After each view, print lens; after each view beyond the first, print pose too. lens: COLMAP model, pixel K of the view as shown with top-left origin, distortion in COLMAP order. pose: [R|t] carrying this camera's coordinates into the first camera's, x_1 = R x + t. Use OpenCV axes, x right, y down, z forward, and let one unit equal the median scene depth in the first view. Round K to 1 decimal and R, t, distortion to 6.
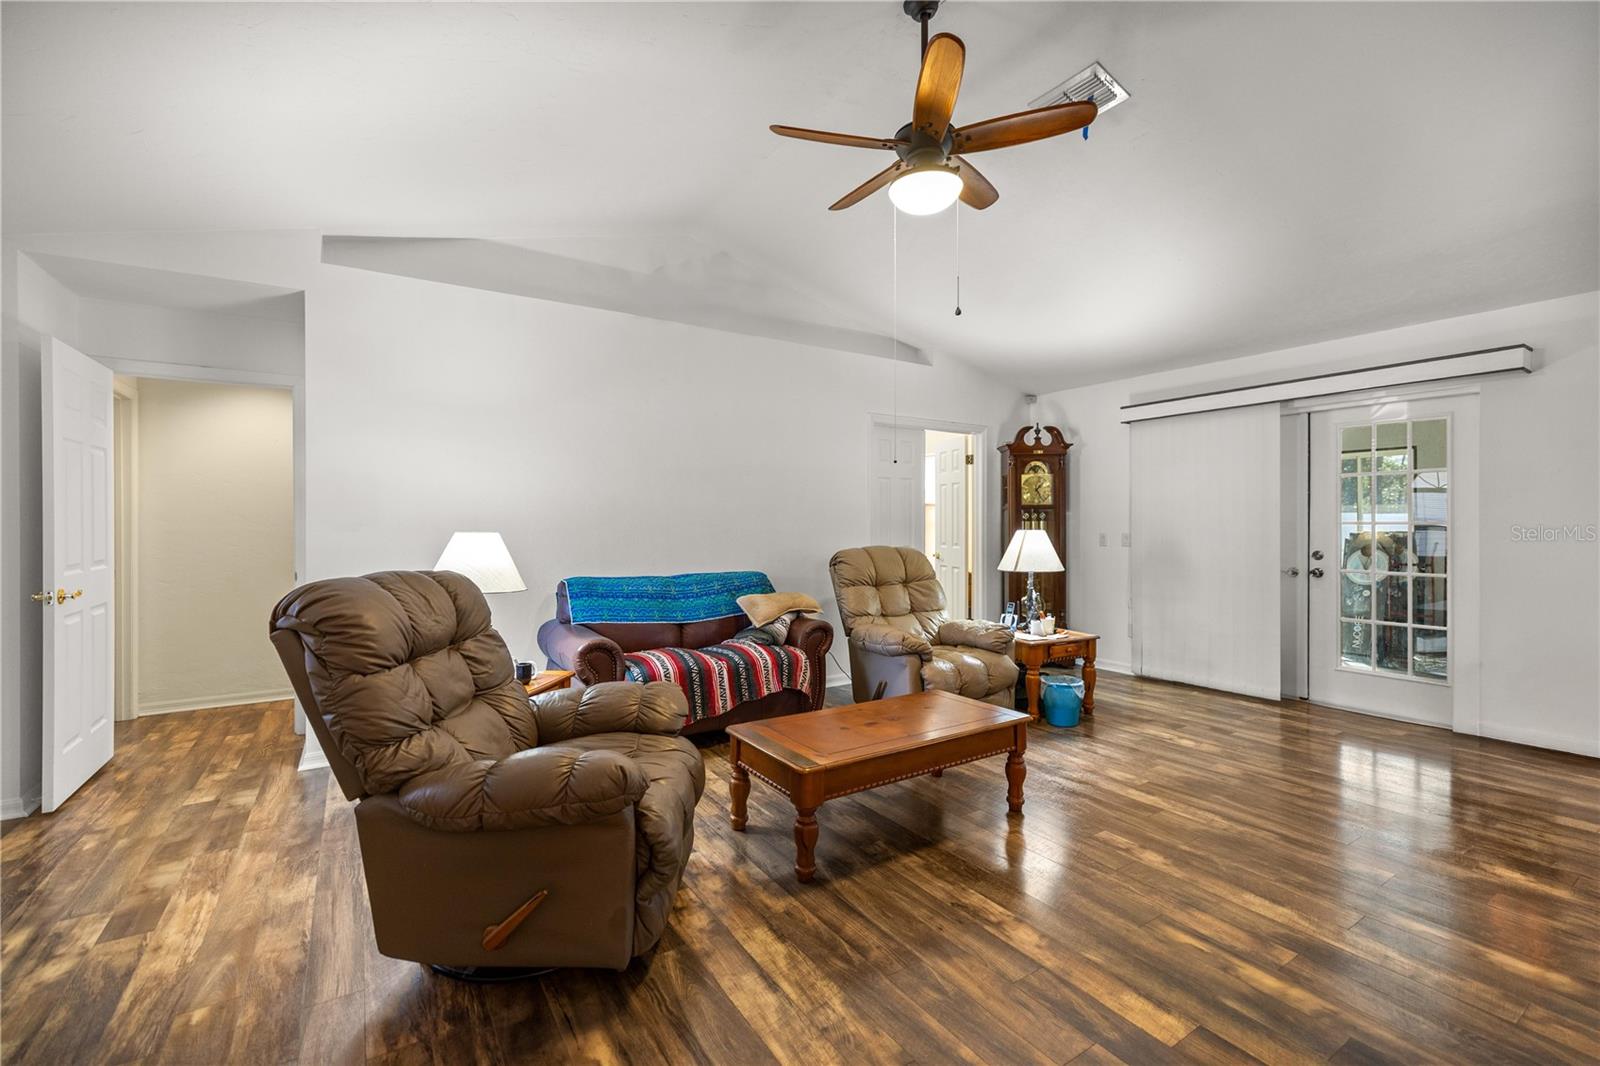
lens RADIAL K [[679.0, 0, 795.9], [0, 679.0, 524.6], [0, 0, 1]] dist [0.002124, -0.000163]
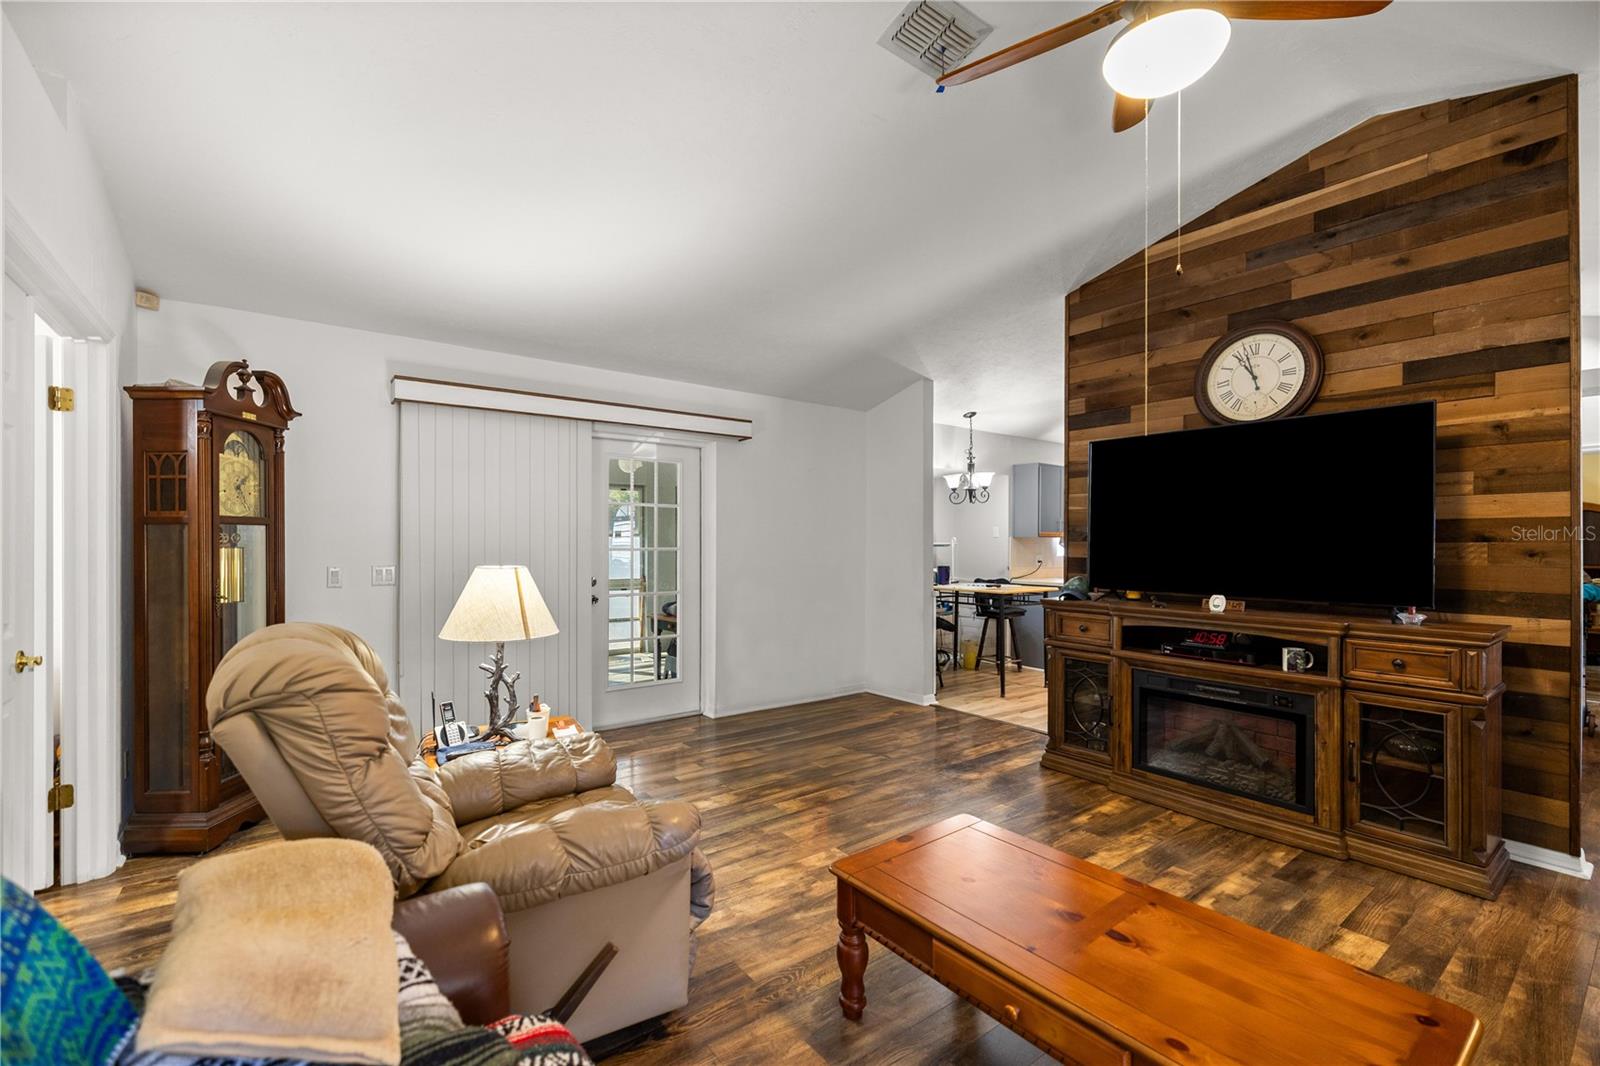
lens RADIAL K [[679.0, 0, 792.0], [0, 679.0, 542.7], [0, 0, 1]] dist [0.002124, -0.000163]
pose [[-0.067050, 0.001596, 0.997748, -0.606039], [0.000035, 0.999999, -0.001597, -0.025781], [-0.997750, -0.000072, -0.067050, 1.912546]]
